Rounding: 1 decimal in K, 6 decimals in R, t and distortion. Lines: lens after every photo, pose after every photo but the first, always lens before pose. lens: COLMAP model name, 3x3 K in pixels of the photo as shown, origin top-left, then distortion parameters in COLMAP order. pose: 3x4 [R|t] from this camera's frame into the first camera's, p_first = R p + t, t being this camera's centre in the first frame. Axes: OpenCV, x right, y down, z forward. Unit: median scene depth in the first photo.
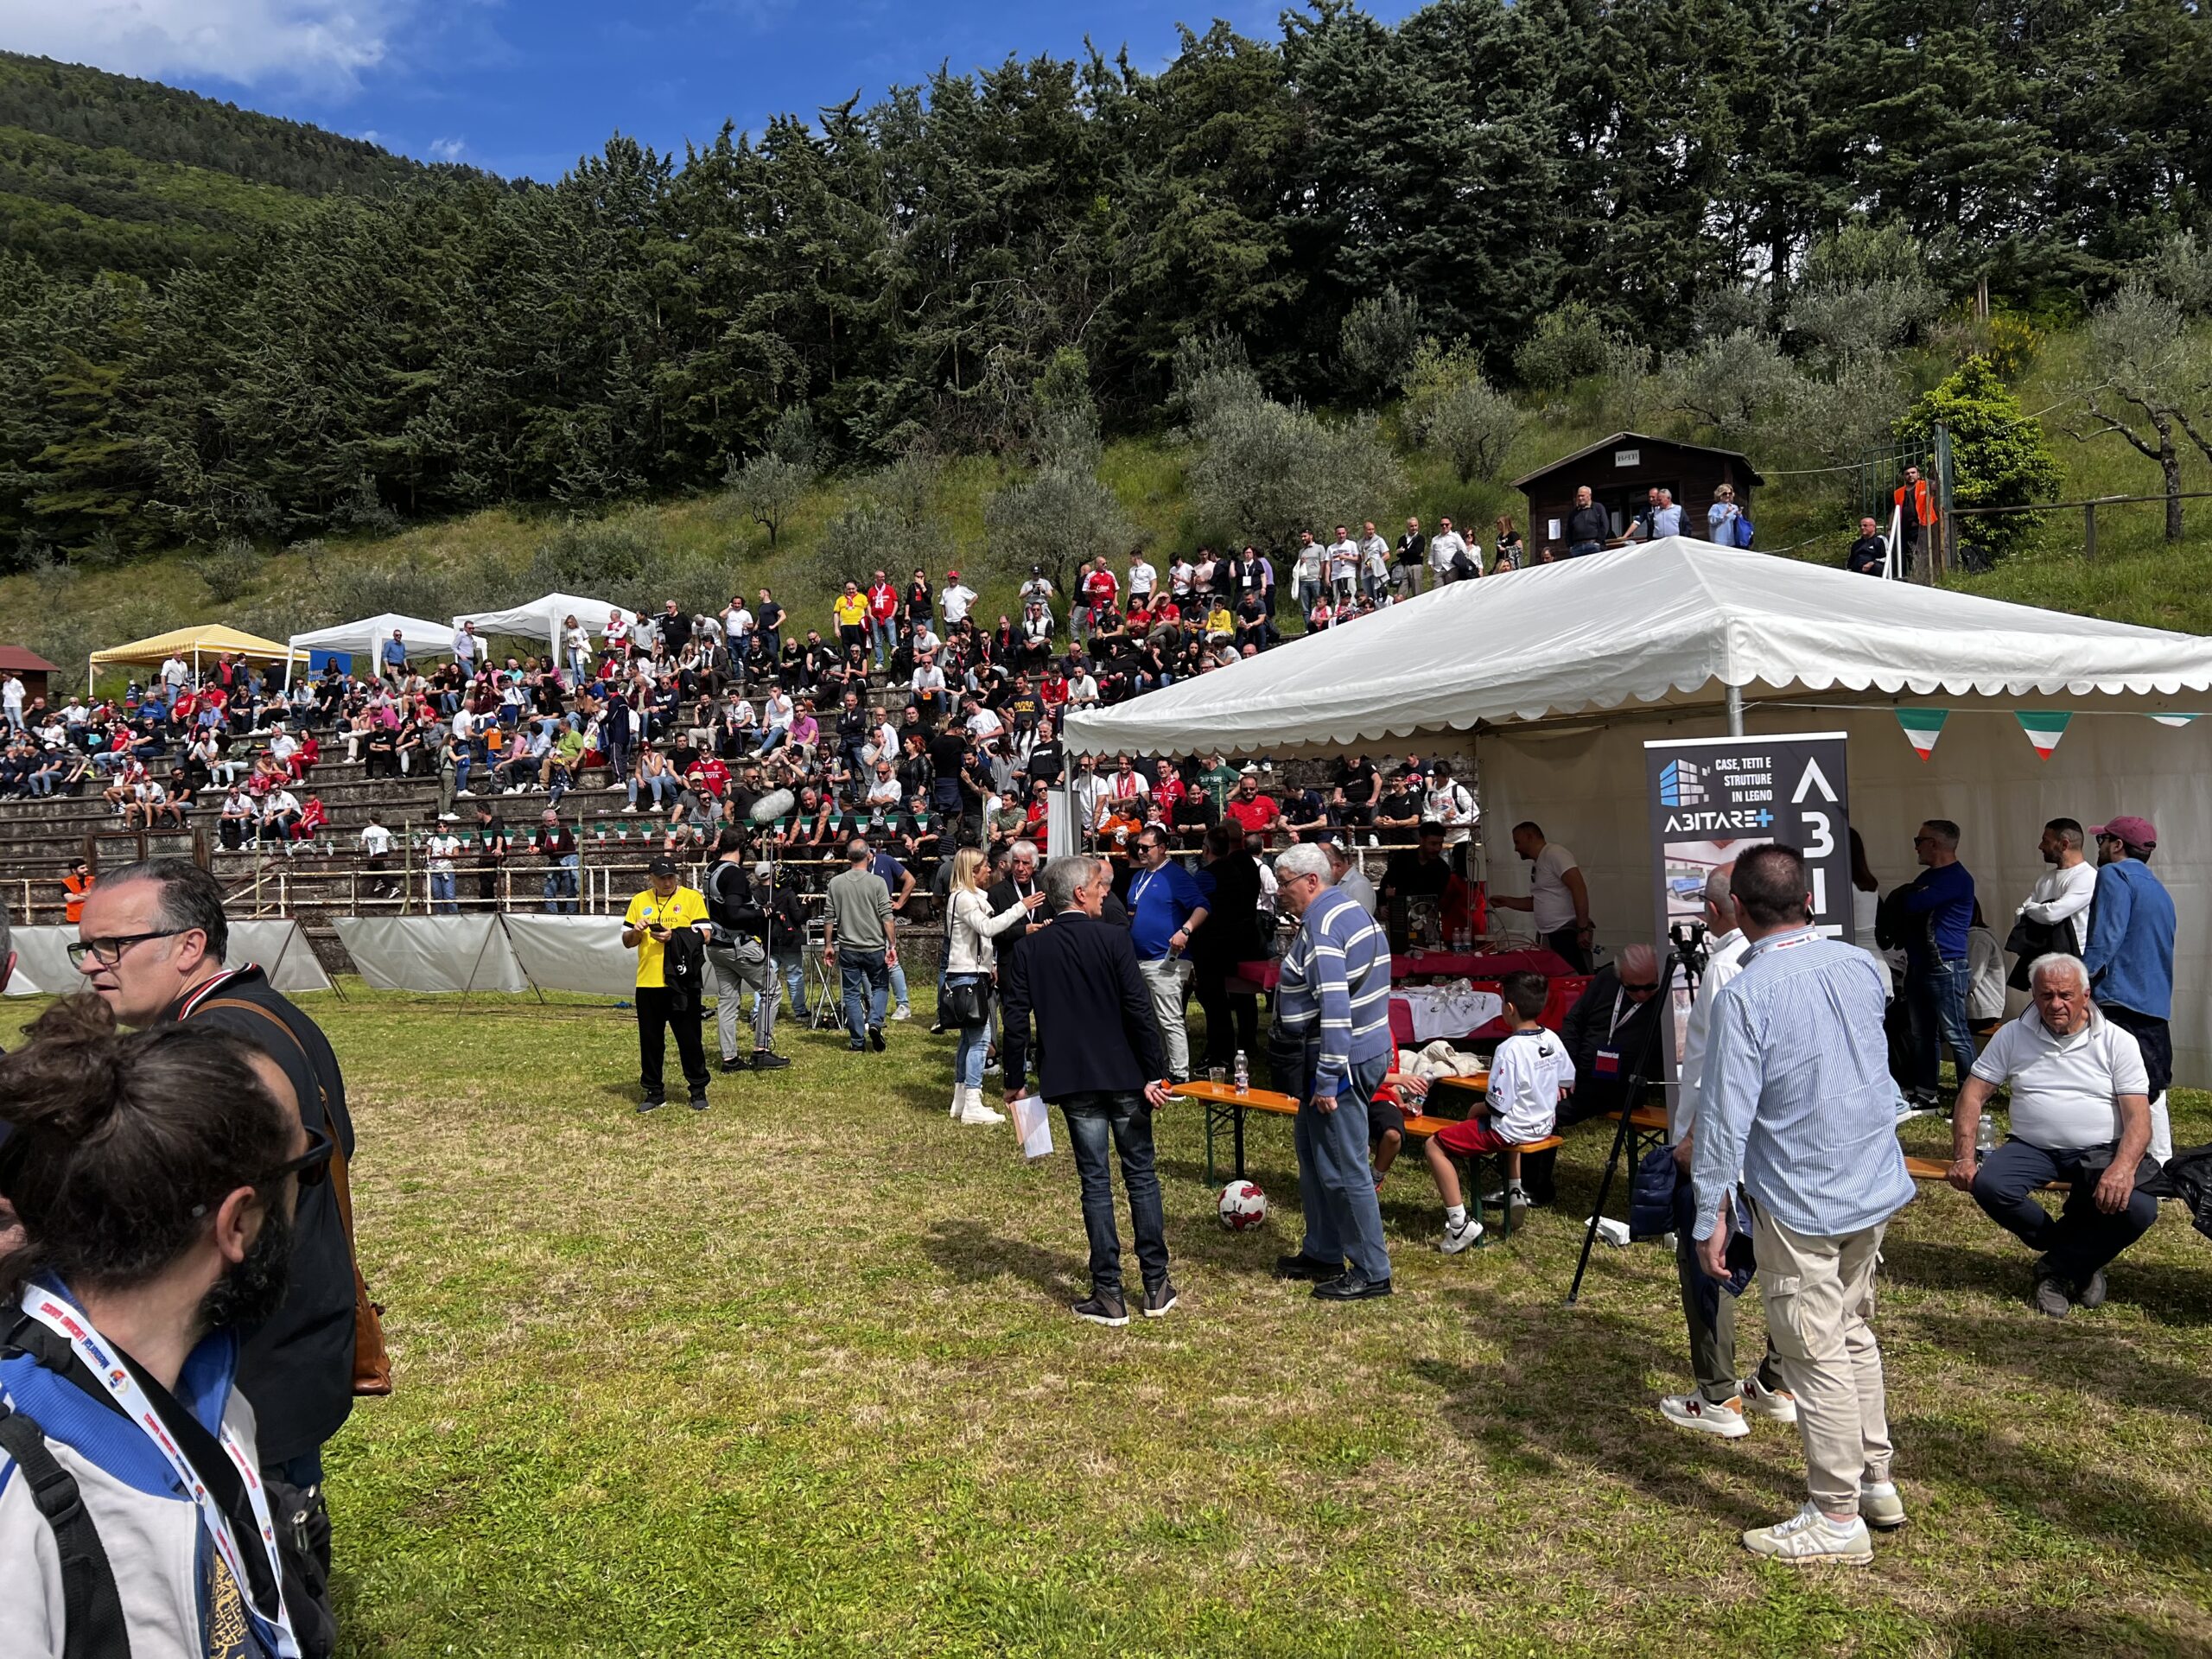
lens RADIAL K [[1695.2, 0, 1077.4], [0, 1695.2, 827.8], [0, 0, 1]] dist [0.071973, -0.079023]
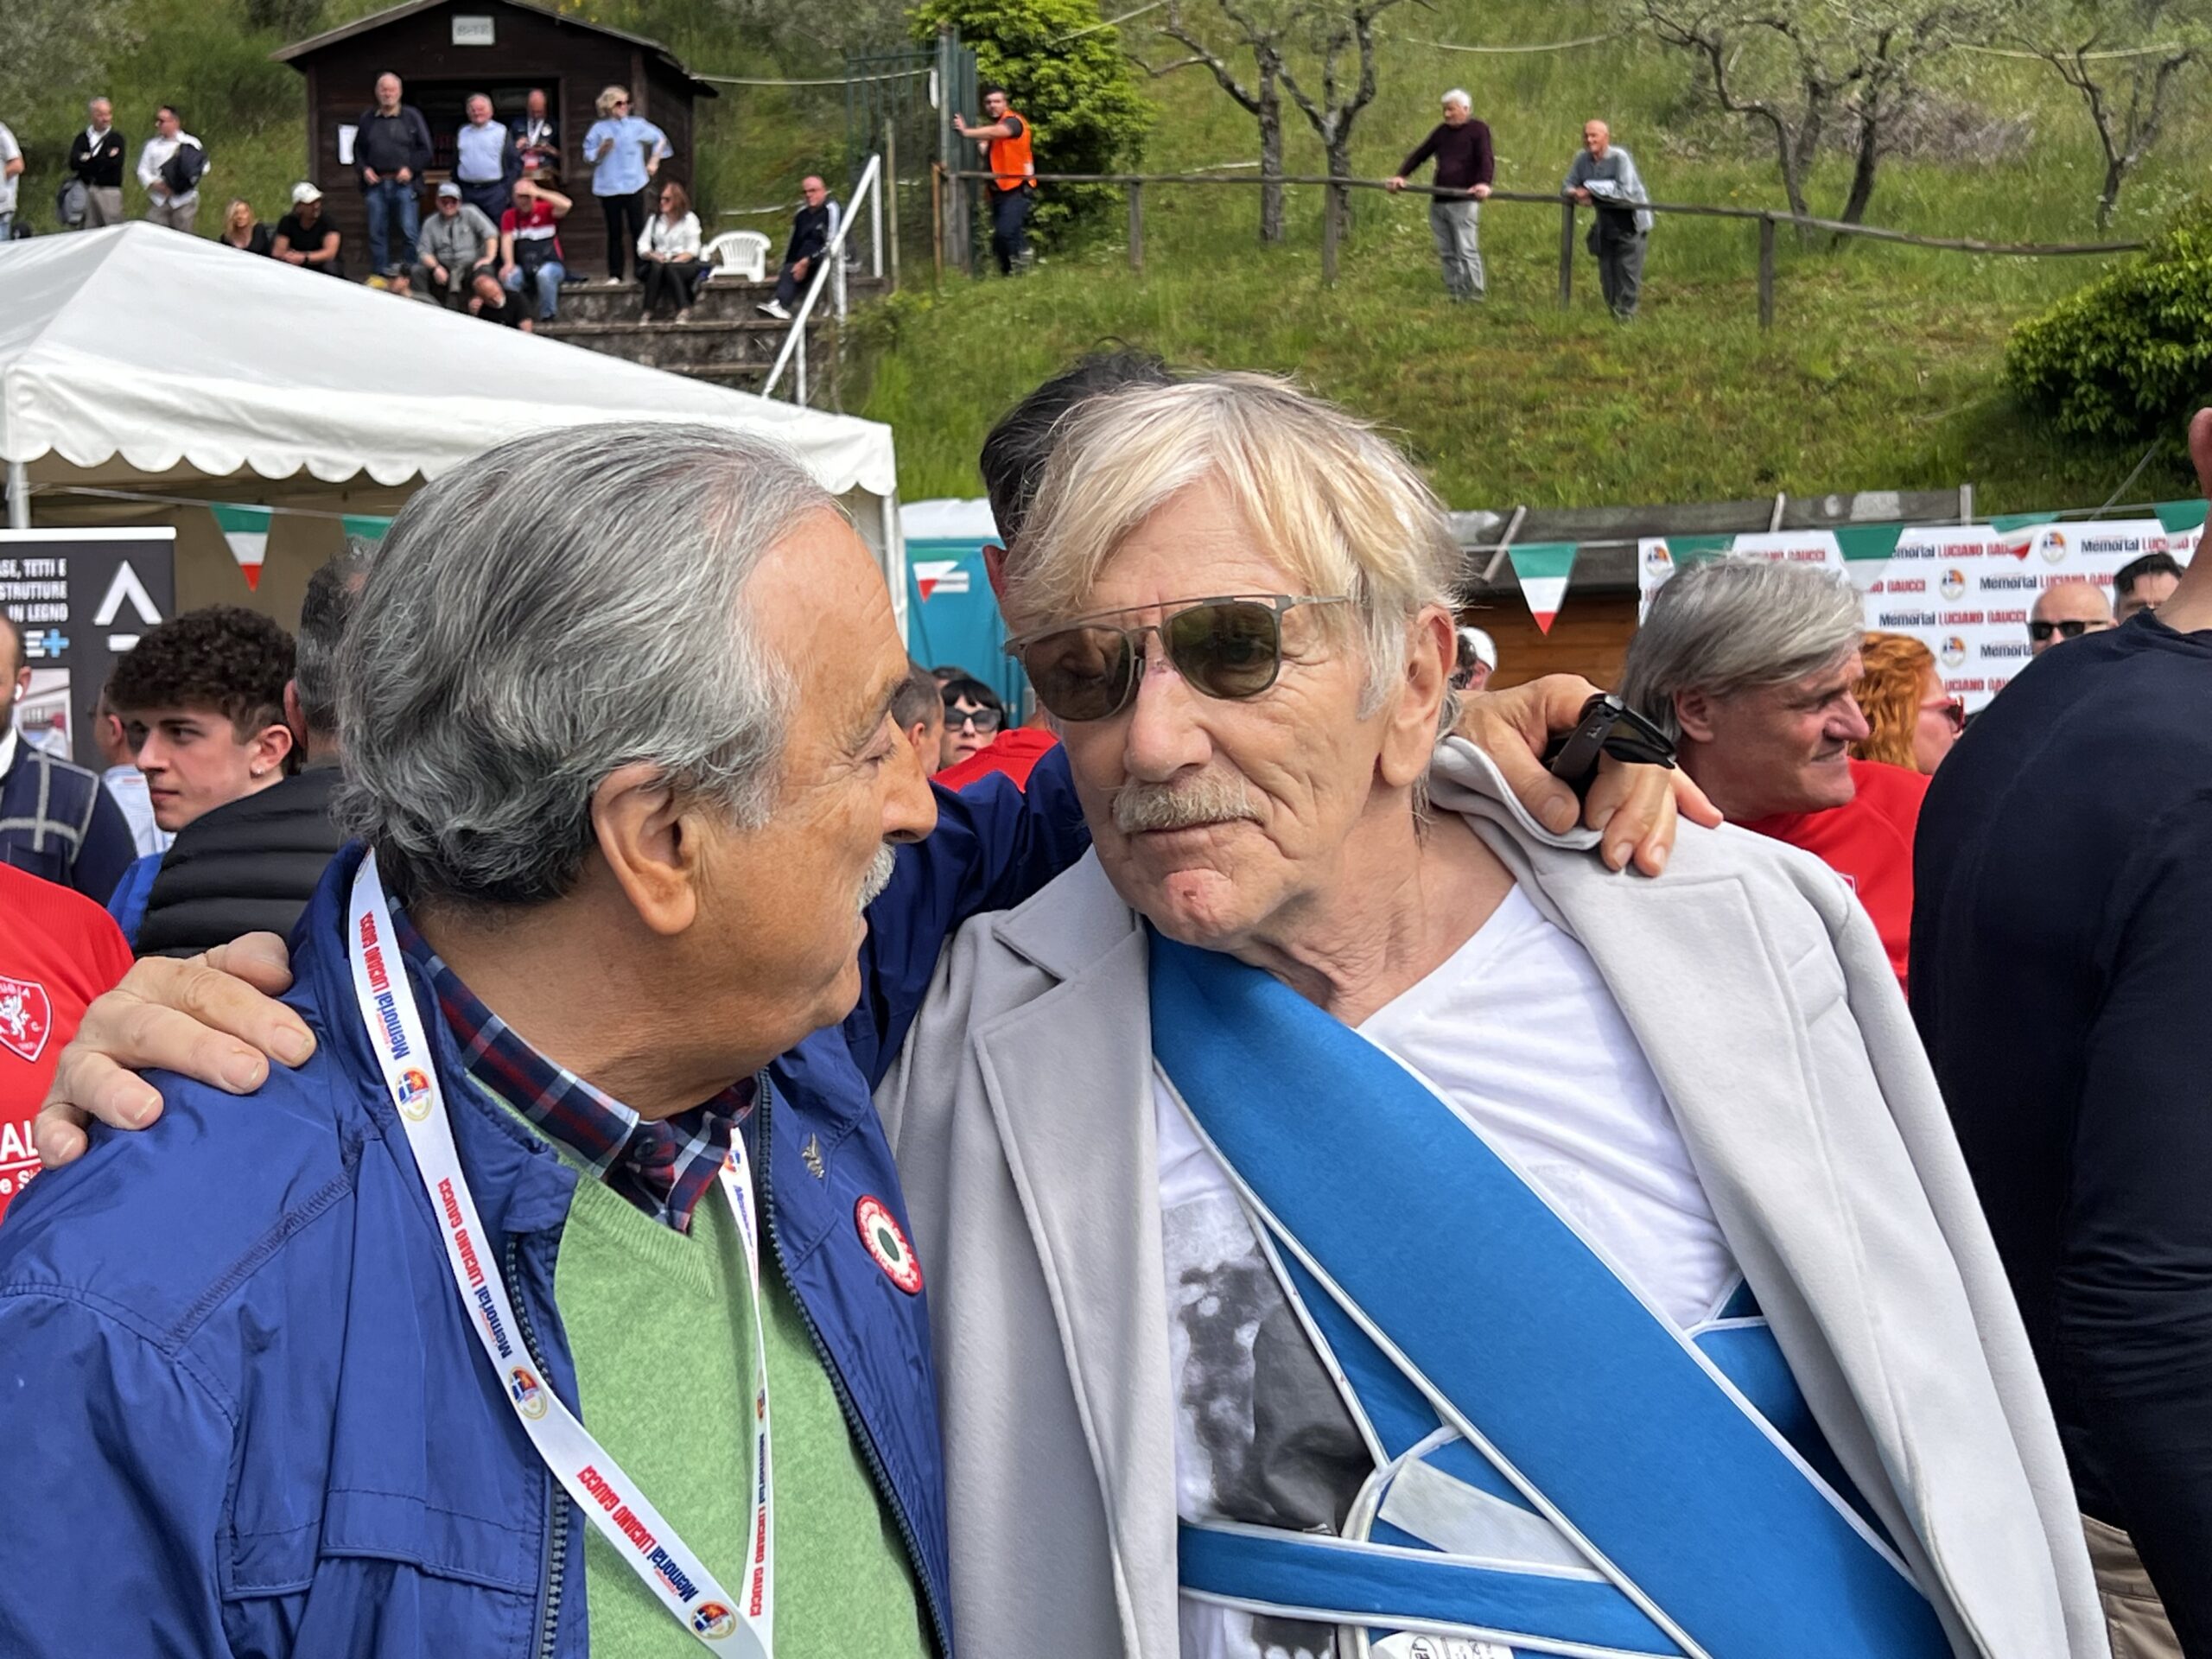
lens RADIAL K [[3254.1, 0, 1102.7], [0, 3254.1, 870.0], [0, 0, 1]] dist [0.321714, -1.074109]
pose [[0.911282, -0.016057, 0.411470, 0.052361], [-0.007552, 0.998420, 0.055687, 0.002054], [-0.411714, -0.053855, 0.909720, -0.117093]]
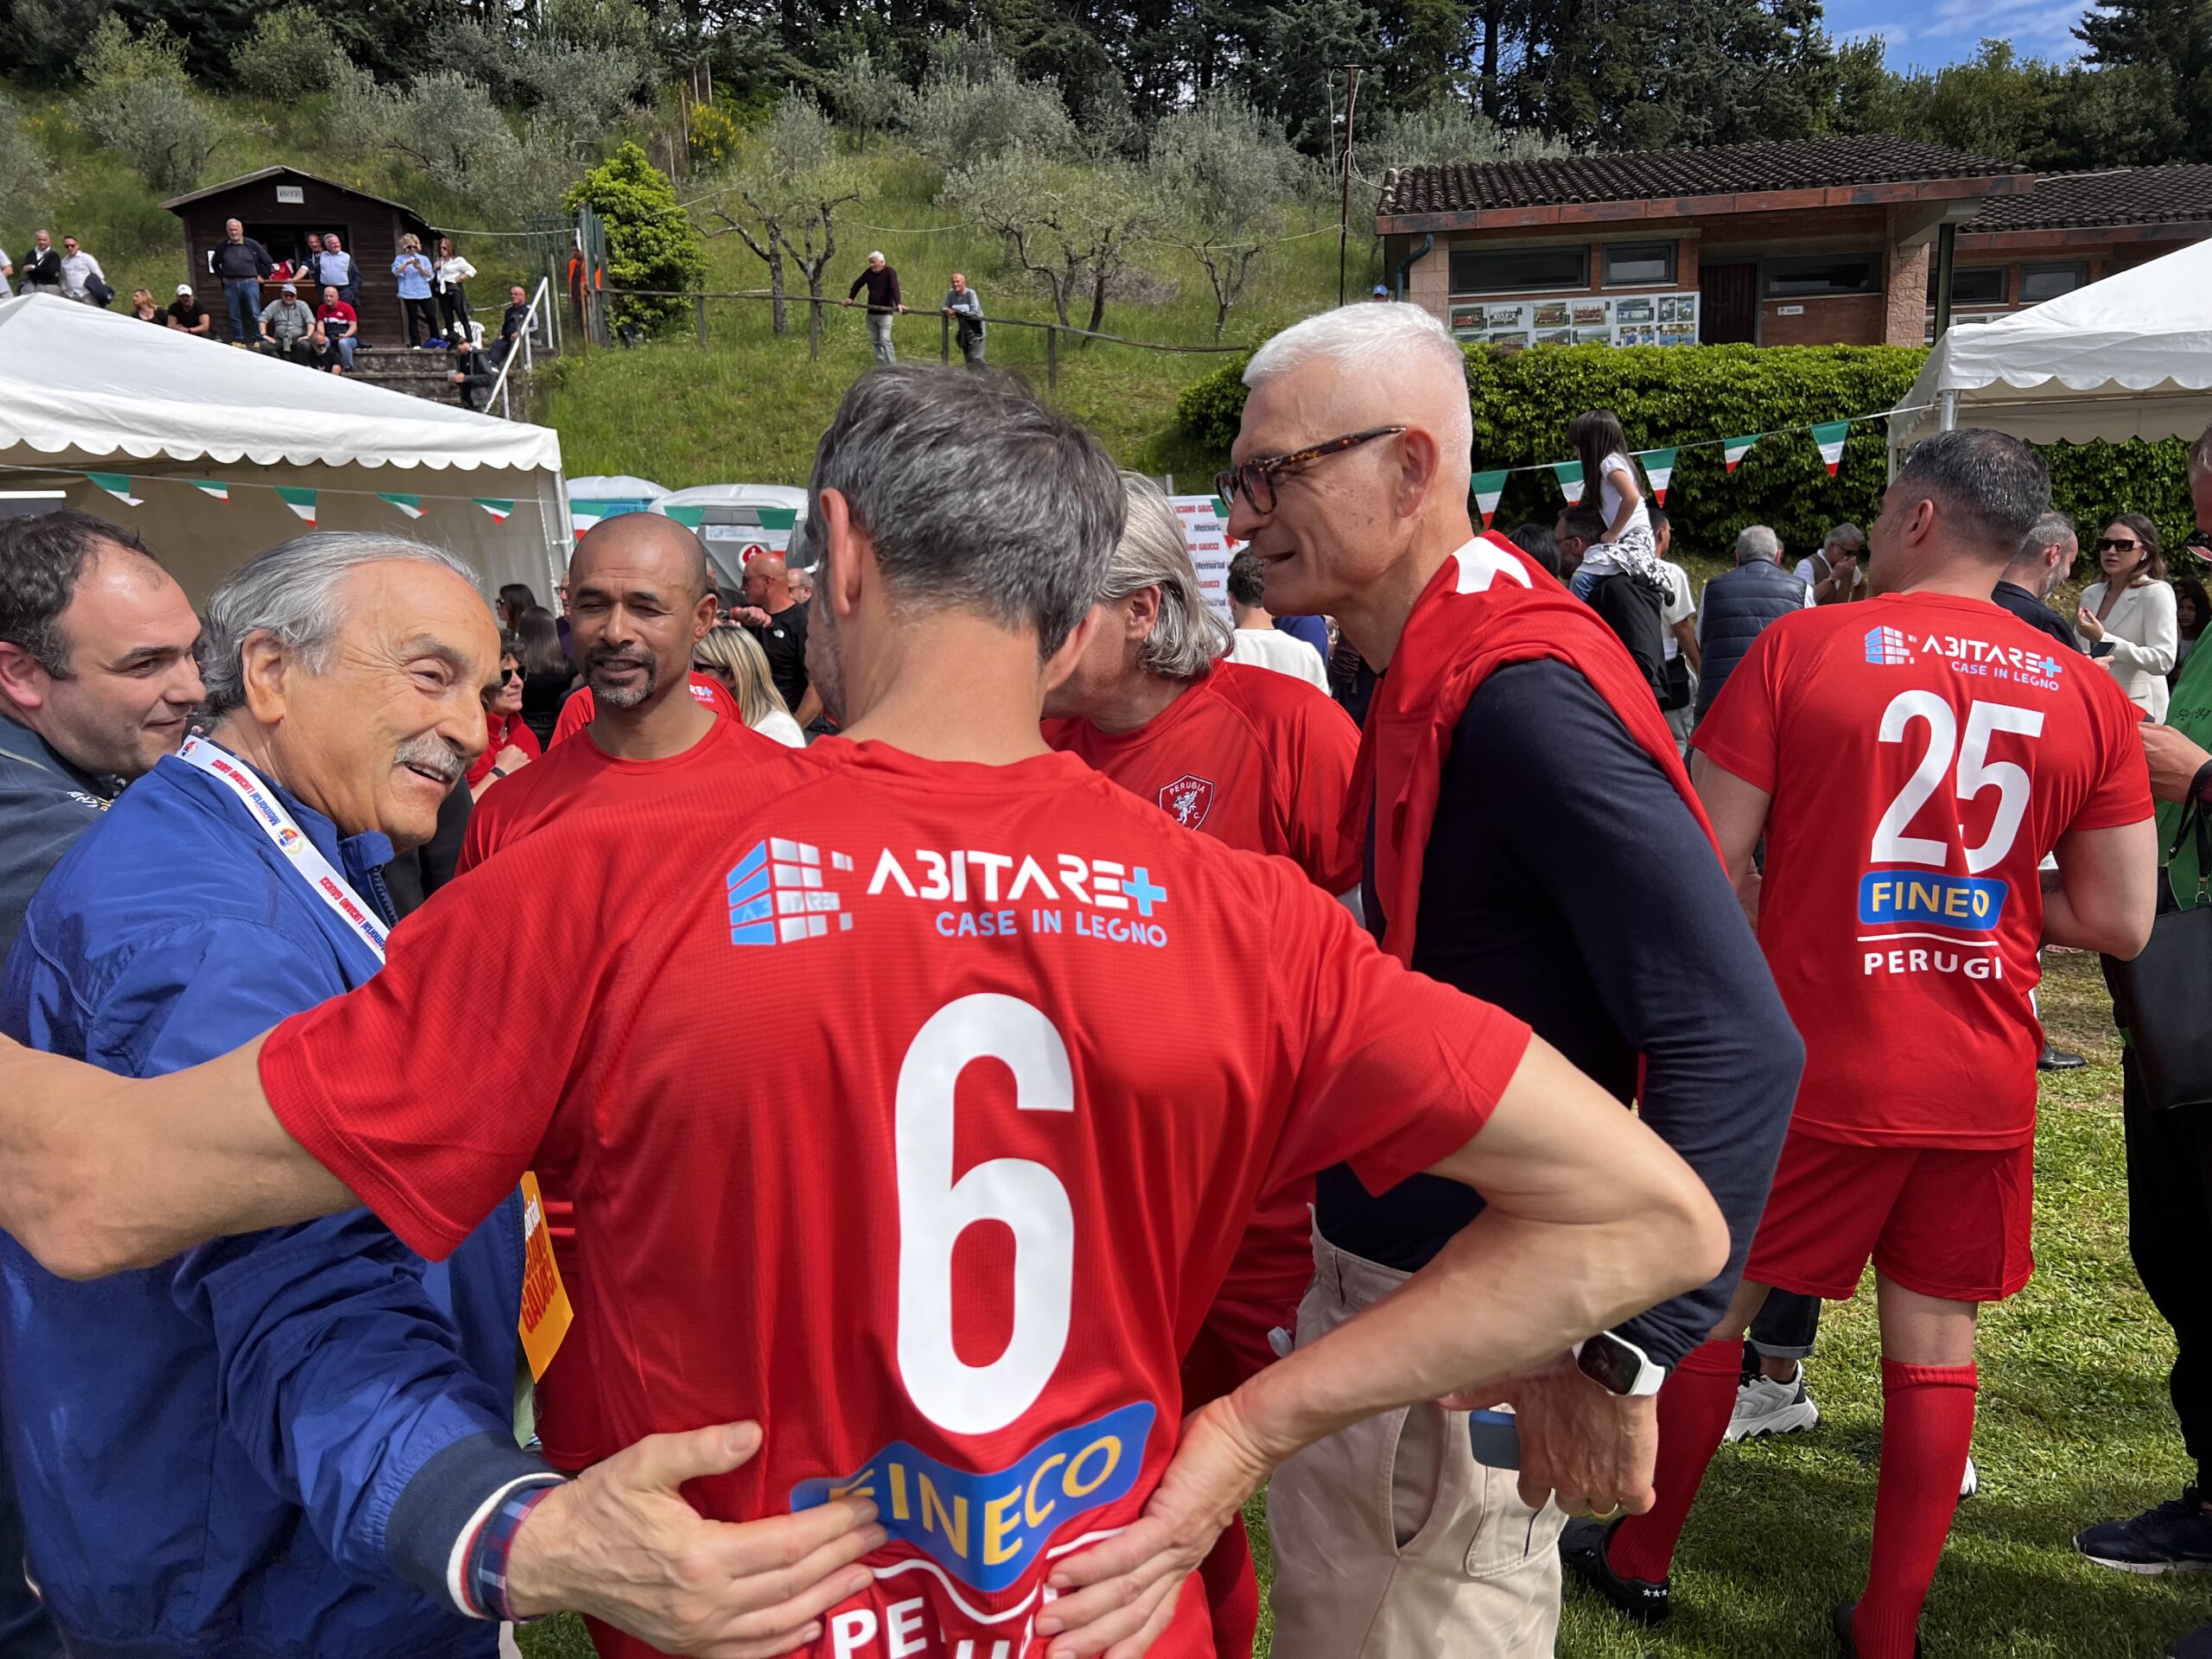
lens RADIAL K [[1695.2, 0, 1077.4], [0, 1695.2, 827.8], [0, 0, 1]] dist [0.071973, -0.079023]
pose [[0.799608, -0.088186, 0.594012, 0.068444], [0.003247, 0.989779, 0.142569, 0.000876], [-0.600513, -0.112071, 0.791722, -0.078308]]
